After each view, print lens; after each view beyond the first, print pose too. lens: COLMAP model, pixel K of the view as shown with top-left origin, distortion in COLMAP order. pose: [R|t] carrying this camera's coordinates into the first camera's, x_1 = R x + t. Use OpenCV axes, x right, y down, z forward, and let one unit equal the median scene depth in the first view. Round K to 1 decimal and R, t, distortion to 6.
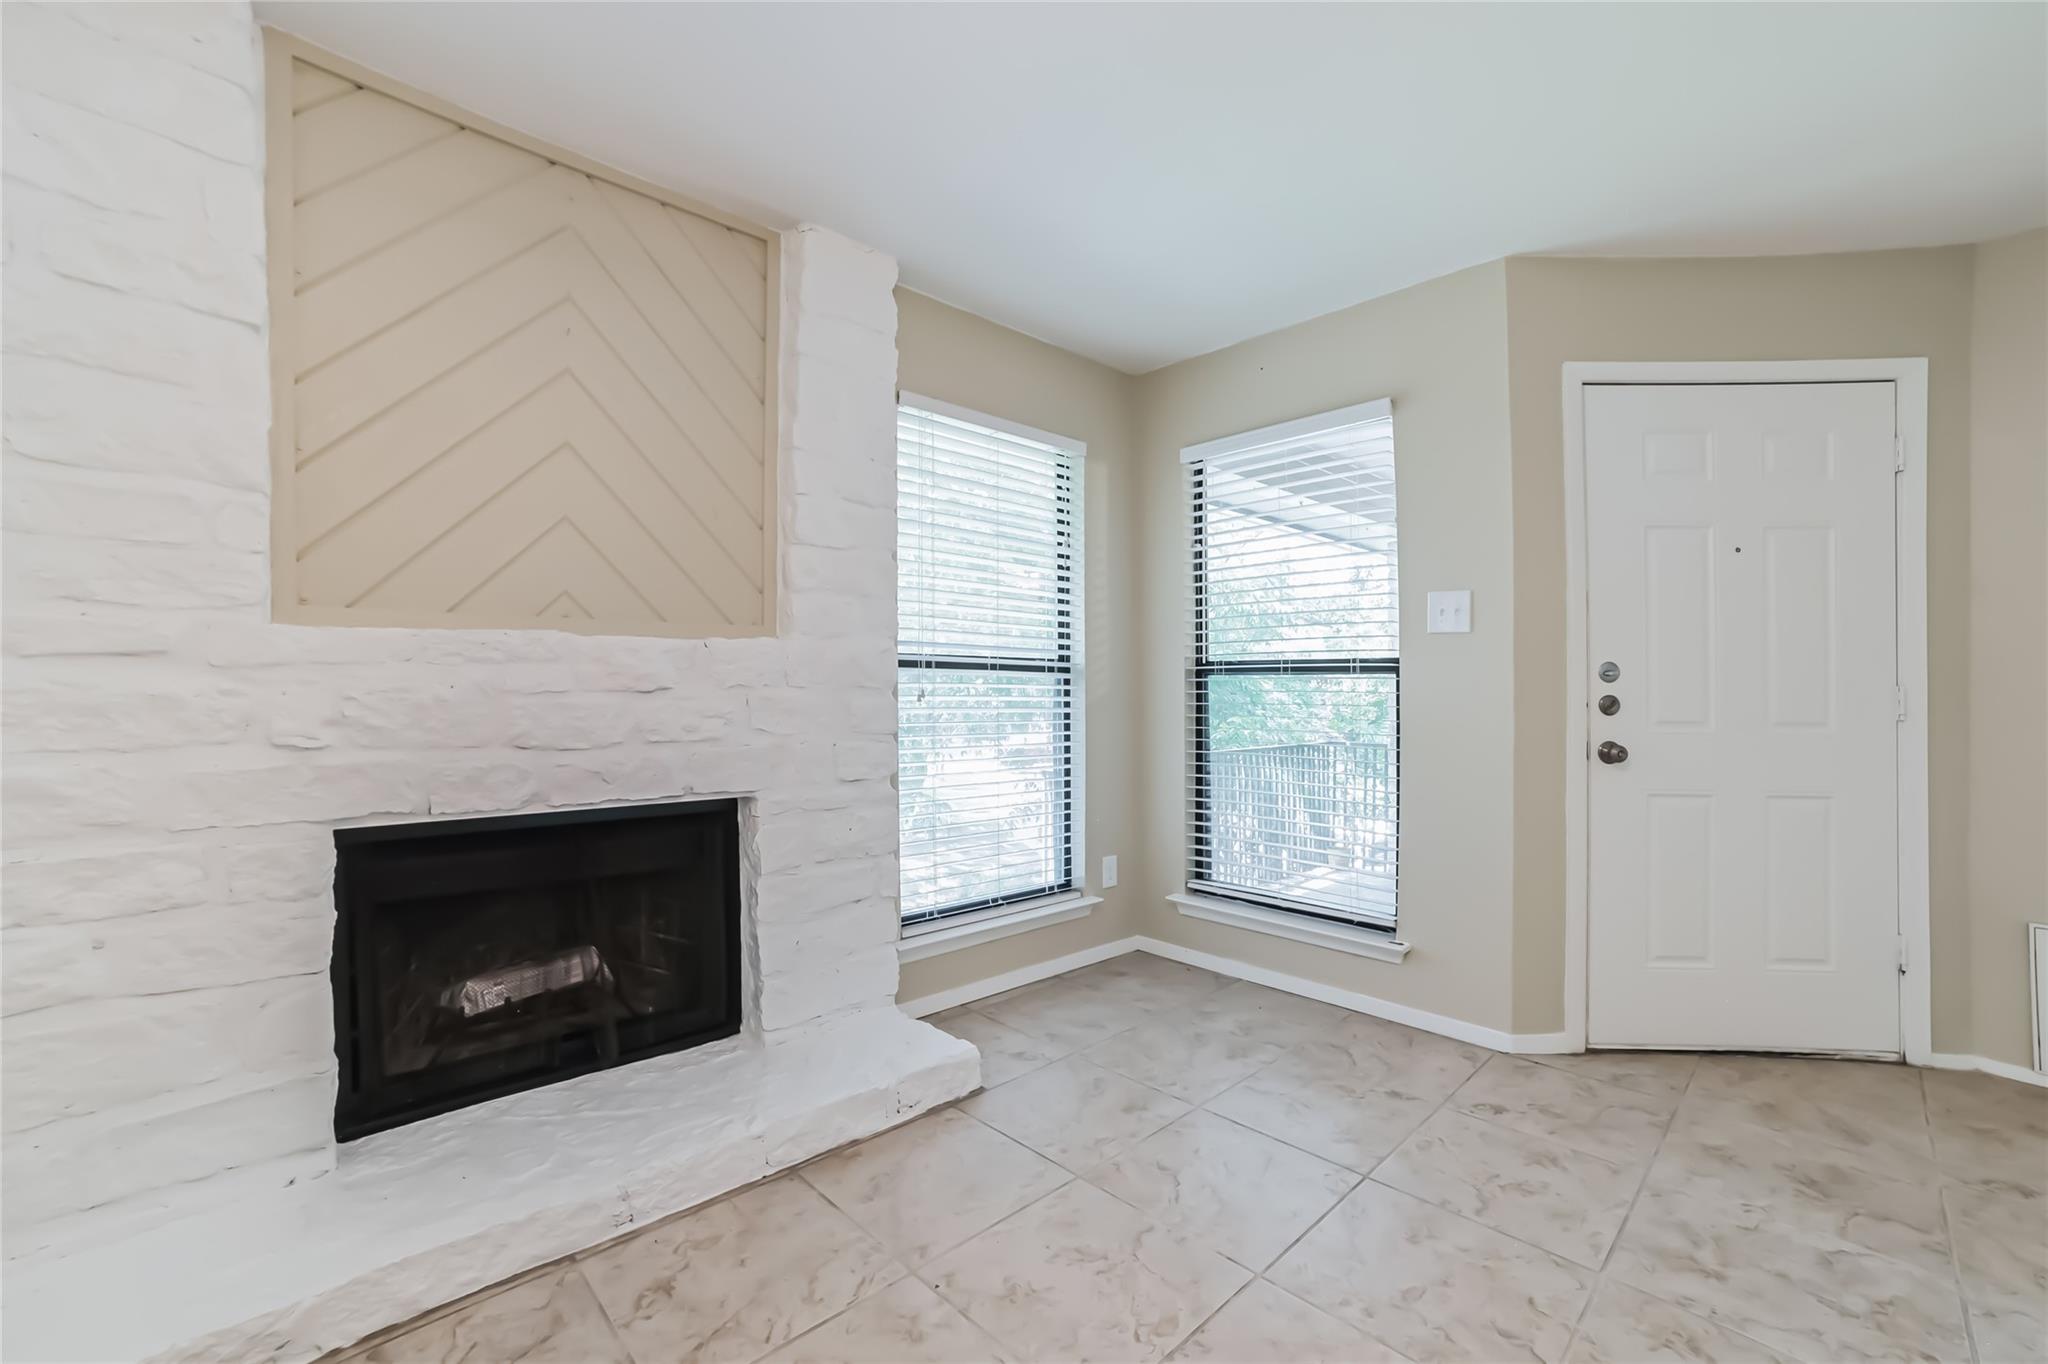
lens RADIAL K [[841.3, 0, 1041.6], [0, 841.3, 678.7], [0, 0, 1]] dist [-0.078675, 0.033147]
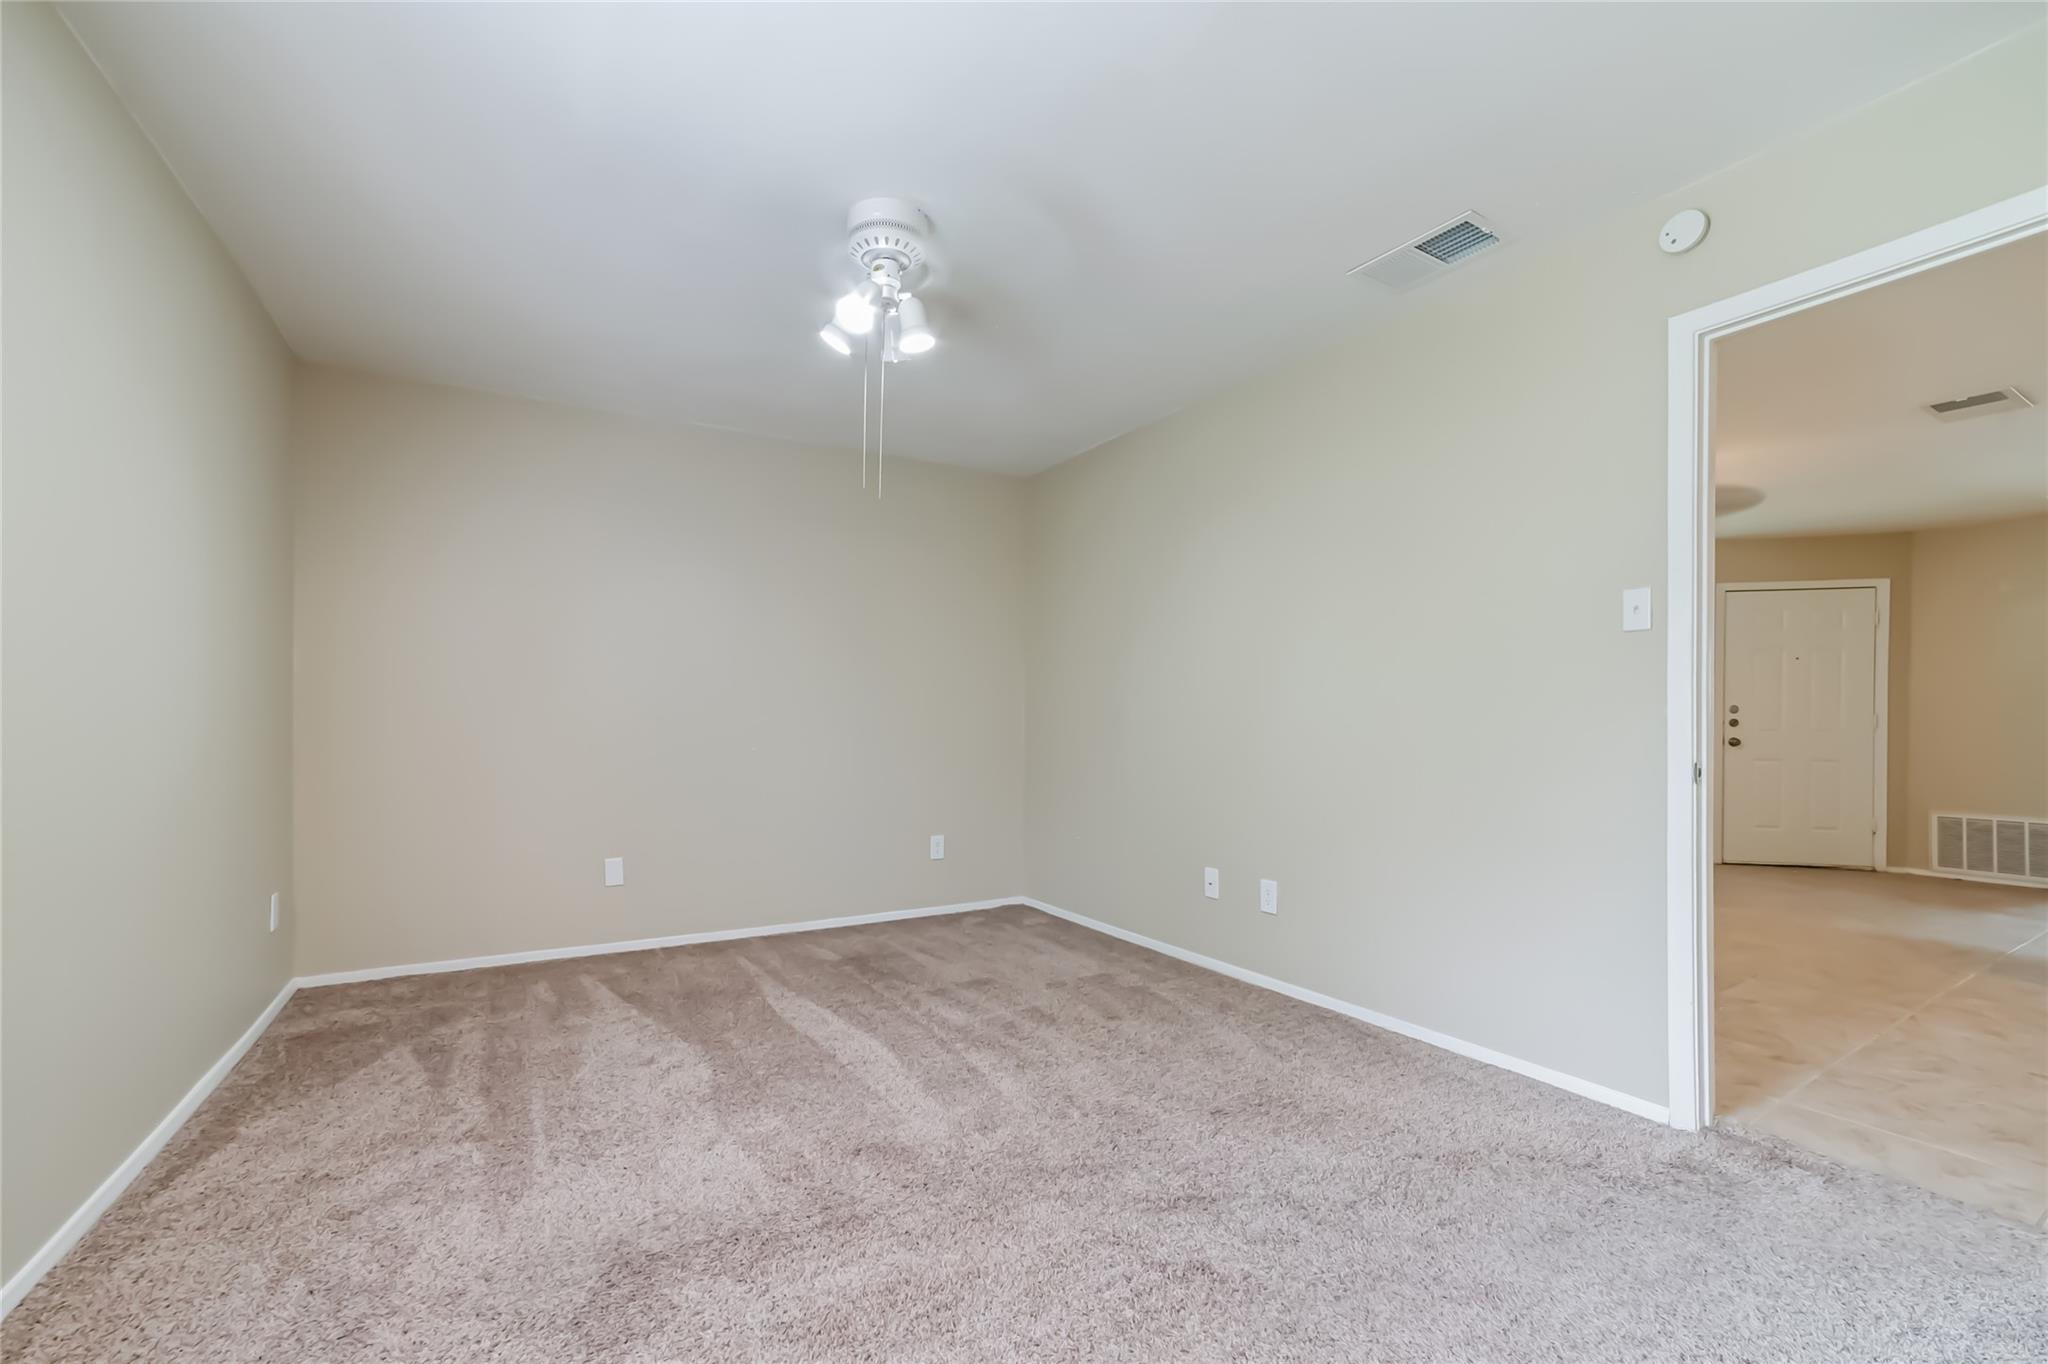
lens RADIAL K [[854.0, 0, 1024.3], [0, 854.0, 737.9], [0, 0, 1]] dist [-0.061532, 0.031694]
pose [[0.977228, 0.002341, -0.212181, -0.903041], [0.002939, 0.999694, 0.024562, 0.010694], [0.212174, -0.024626, 0.976922, -1.983404]]
